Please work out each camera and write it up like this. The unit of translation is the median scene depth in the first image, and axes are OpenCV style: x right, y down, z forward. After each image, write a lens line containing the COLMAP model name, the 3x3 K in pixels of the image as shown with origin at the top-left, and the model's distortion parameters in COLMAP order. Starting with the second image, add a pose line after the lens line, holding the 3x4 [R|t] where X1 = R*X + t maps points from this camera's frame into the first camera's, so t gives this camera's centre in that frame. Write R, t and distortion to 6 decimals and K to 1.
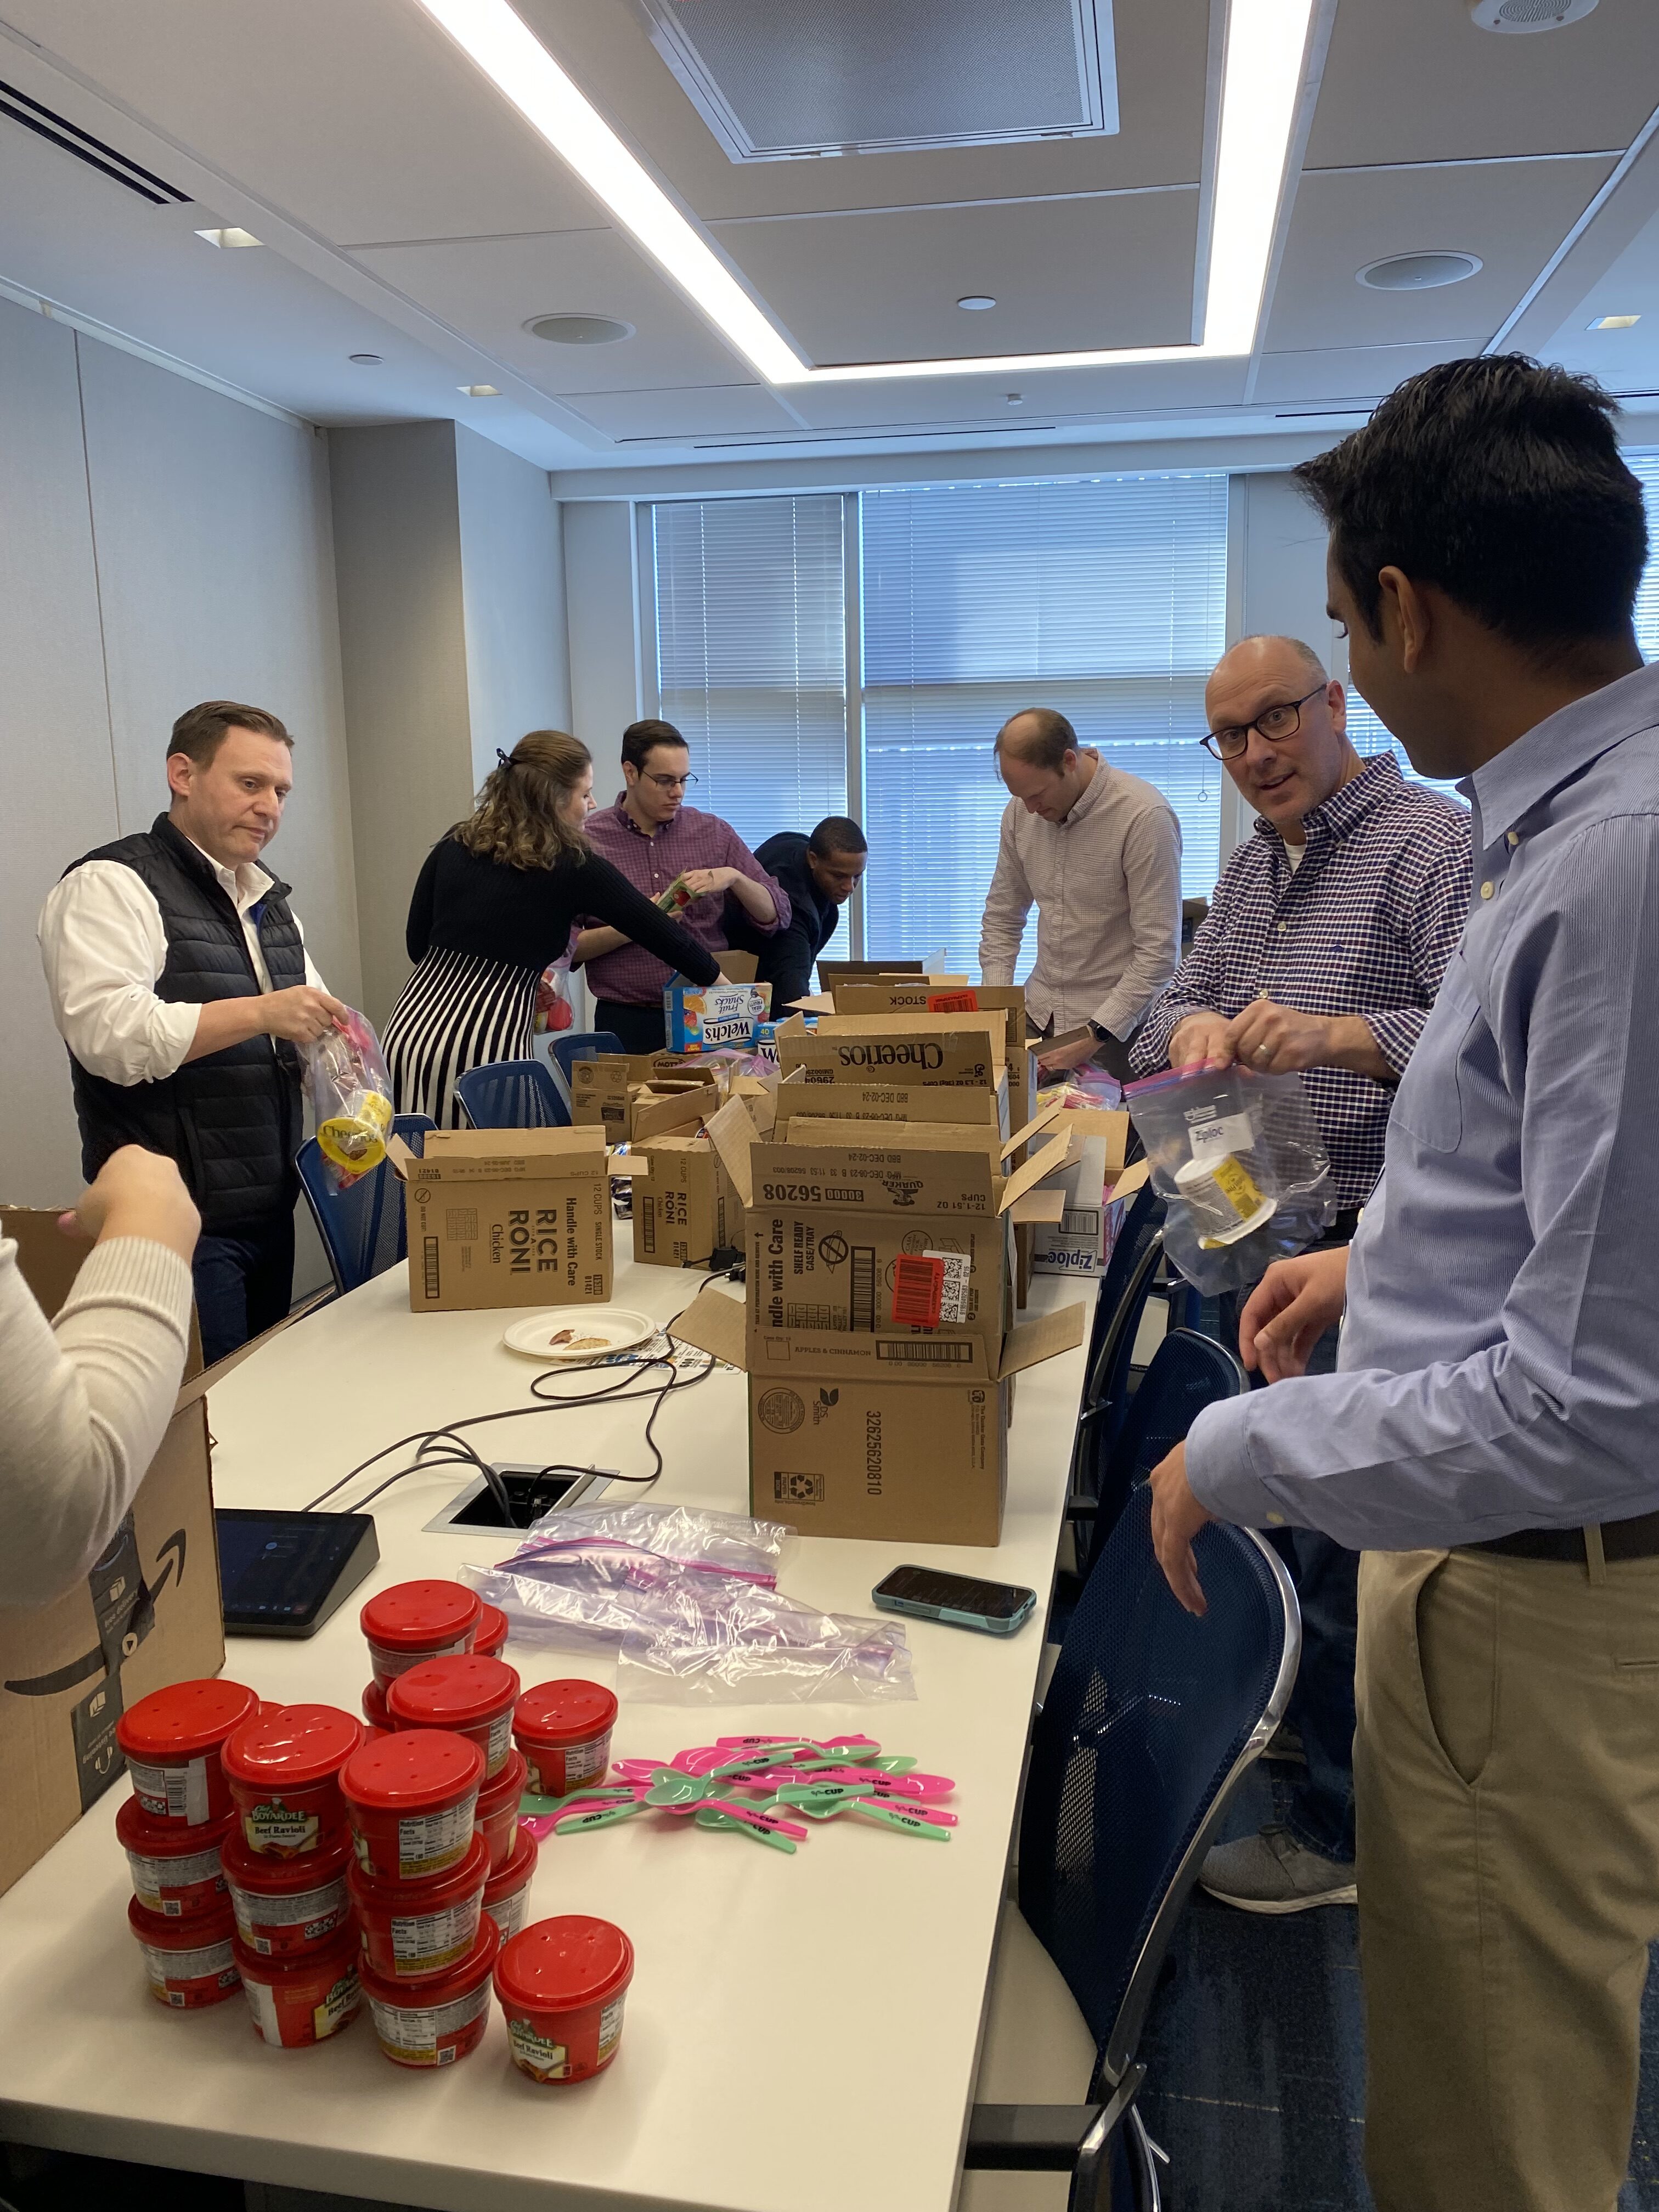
lens RADIAL K [[1629.6, 0, 829.5], [0, 1629.6, 1106.0], [0, 0, 1]] dist [0.000774, 0.001648]
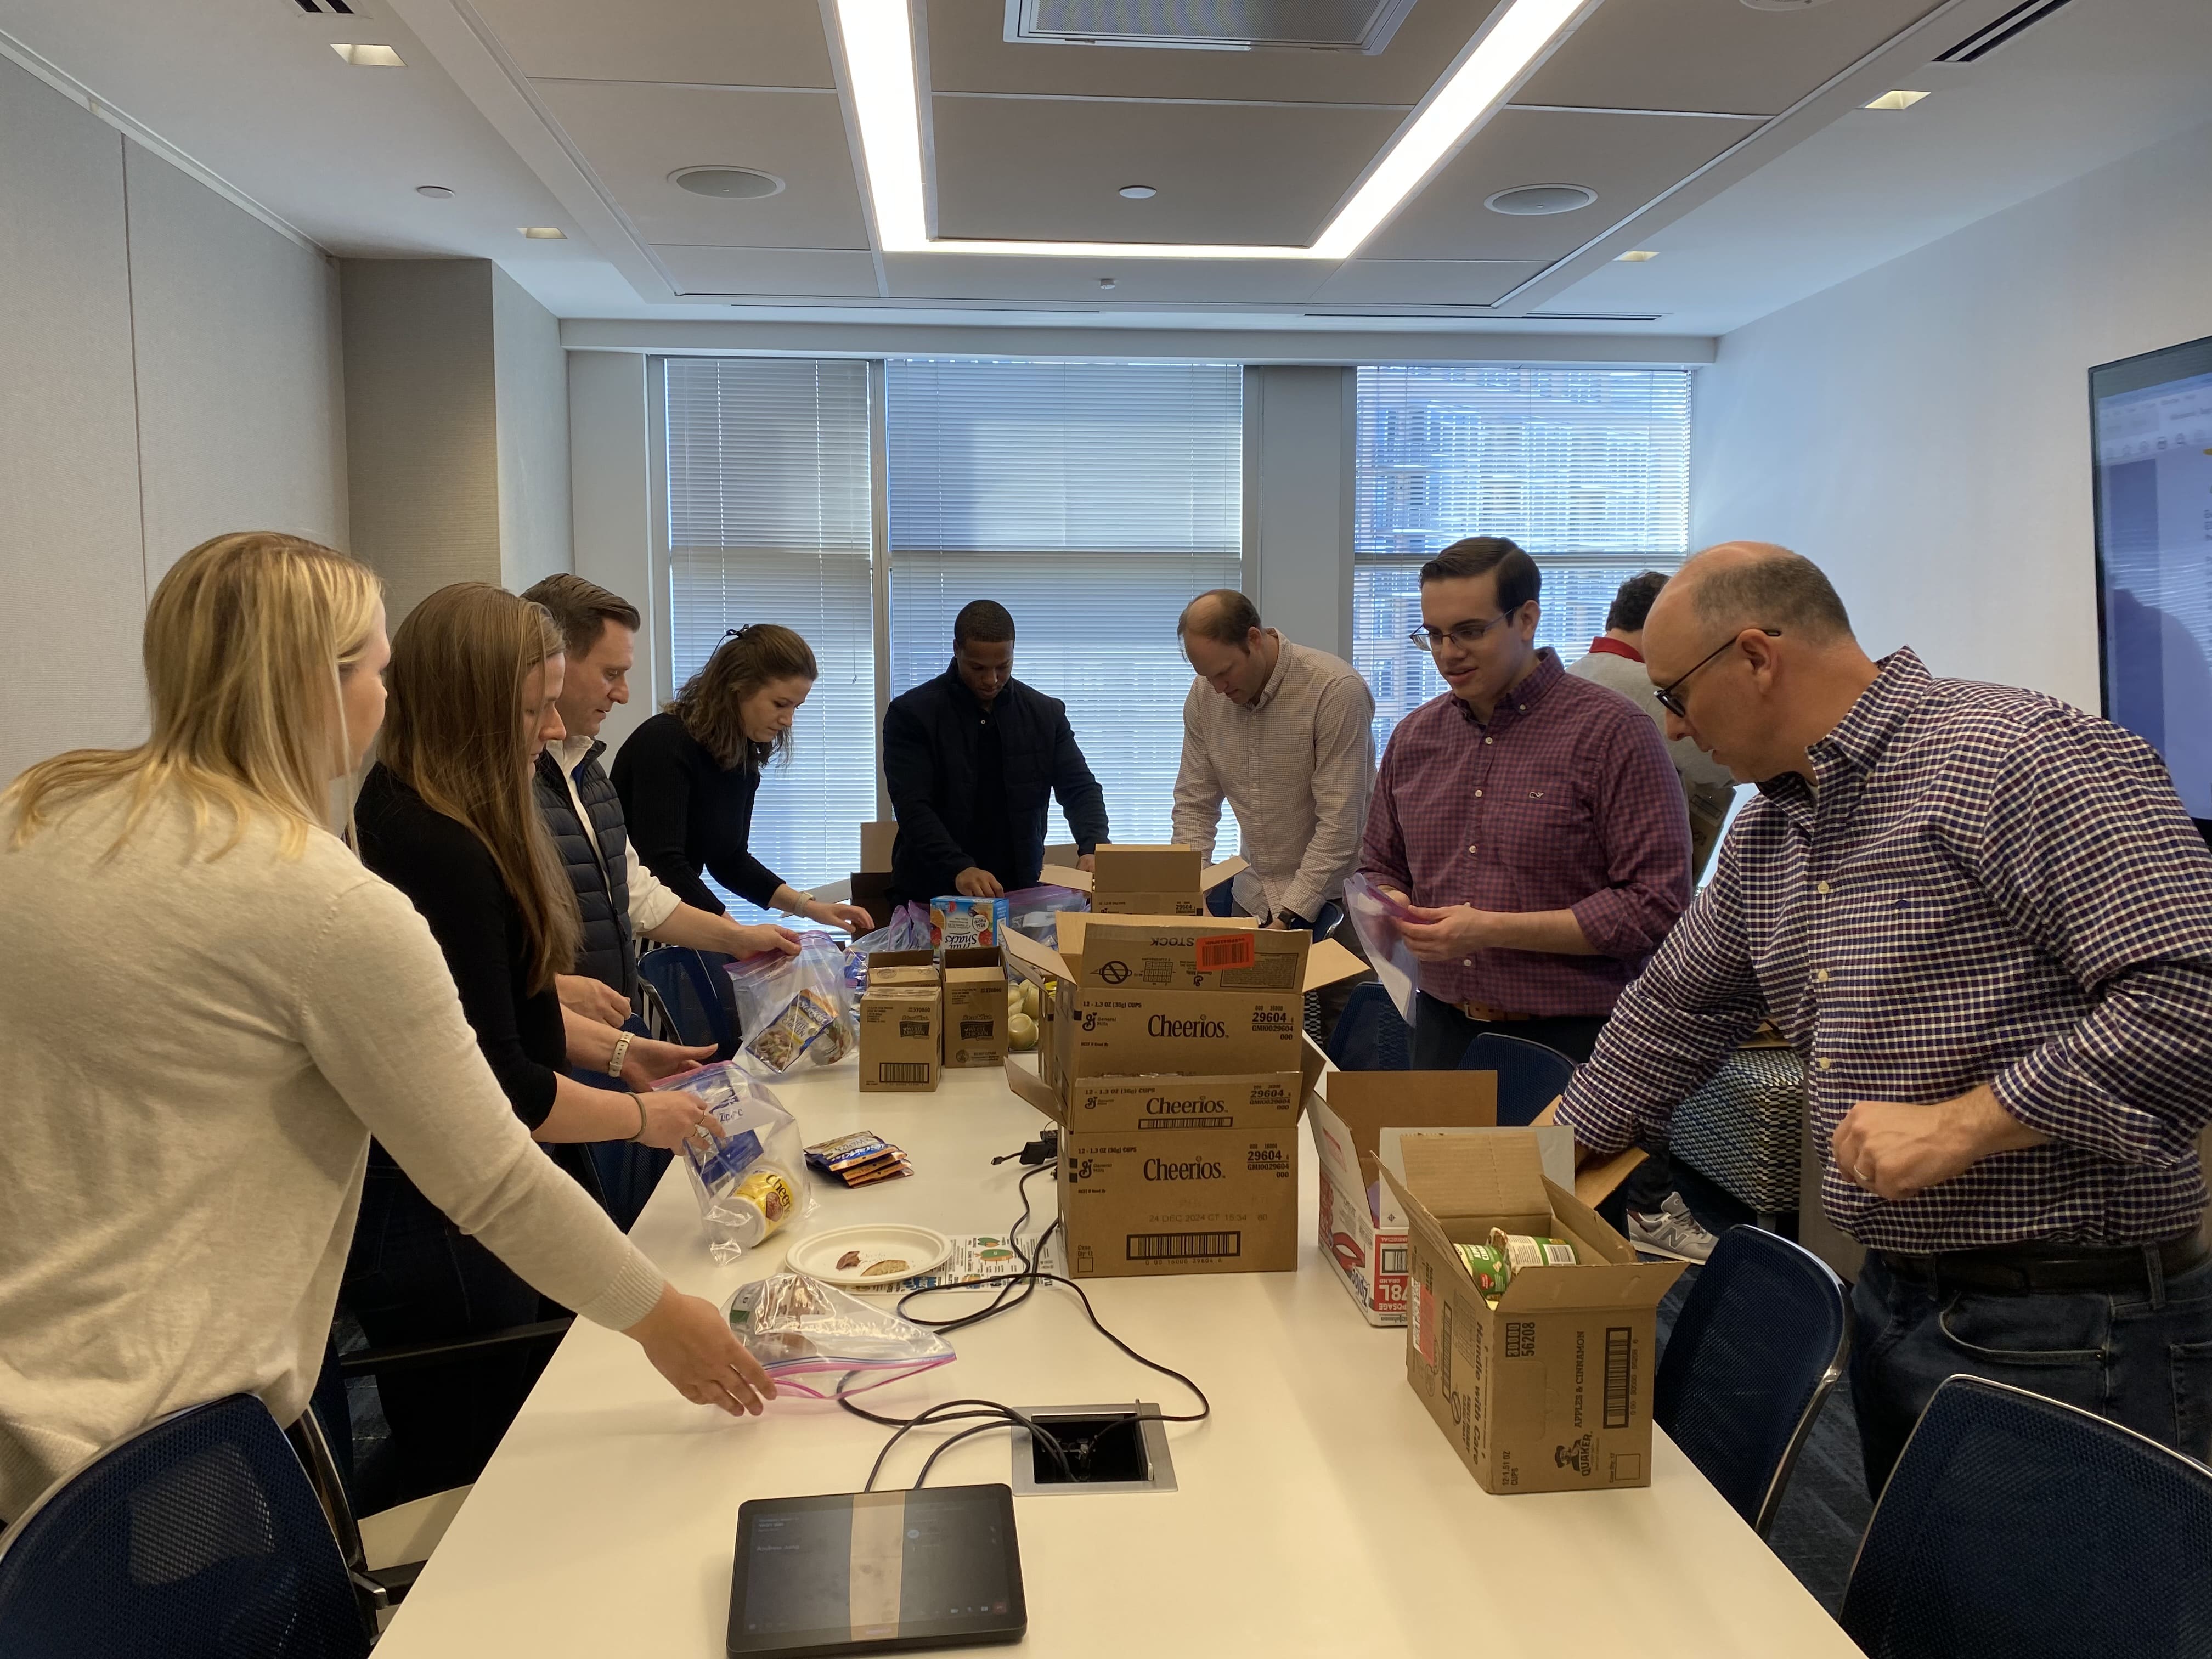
lens RADIAL K [[1629.6, 0, 1106.0], [0, 1629.6, 829.5], [0, 0, 1]] dist [0.000774, 0.001648]
pose [[0.973394, -0.003992, 0.229103, -0.138358], [0.022712, 0.996605, -0.079132, -0.013086], [-0.228010, 0.082230, 0.970180, 0.041441]]
